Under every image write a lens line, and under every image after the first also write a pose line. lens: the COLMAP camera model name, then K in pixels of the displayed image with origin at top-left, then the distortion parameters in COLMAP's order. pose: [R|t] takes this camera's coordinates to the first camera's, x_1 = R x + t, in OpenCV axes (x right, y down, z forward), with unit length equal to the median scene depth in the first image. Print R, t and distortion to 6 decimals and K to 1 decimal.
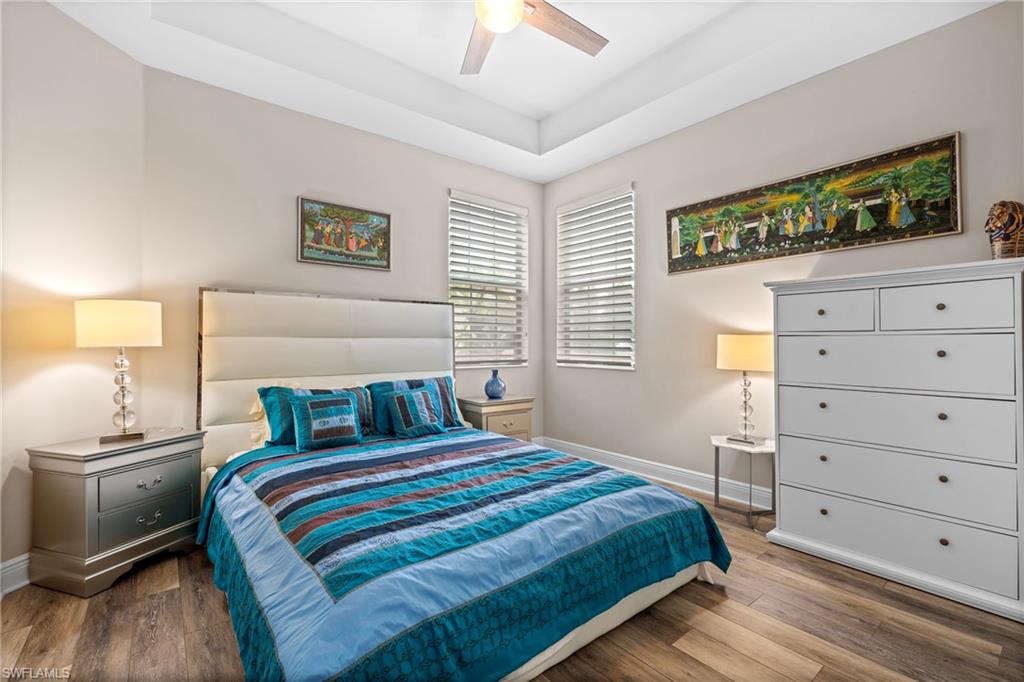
lens RADIAL K [[450.6, 0, 509.5], [0, 450.6, 338.3], [0, 0, 1]] dist [-0.009584, 0.000819]
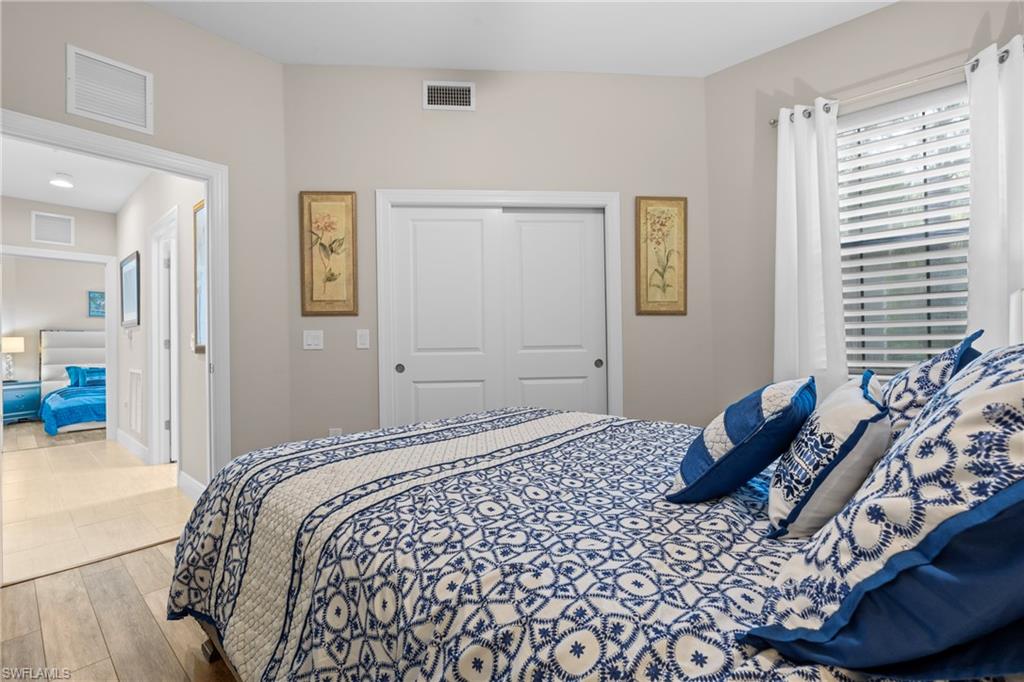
lens RADIAL K [[450.6, 0, 516.2], [0, 450.6, 343.6], [0, 0, 1]] dist [-0.009584, 0.000819]
pose [[0.983849, -0.013053, 0.178522, 1.747984], [0.012346, 0.999911, 0.005072, -0.012375], [-0.178572, -0.002786, 0.983923, -2.283010]]
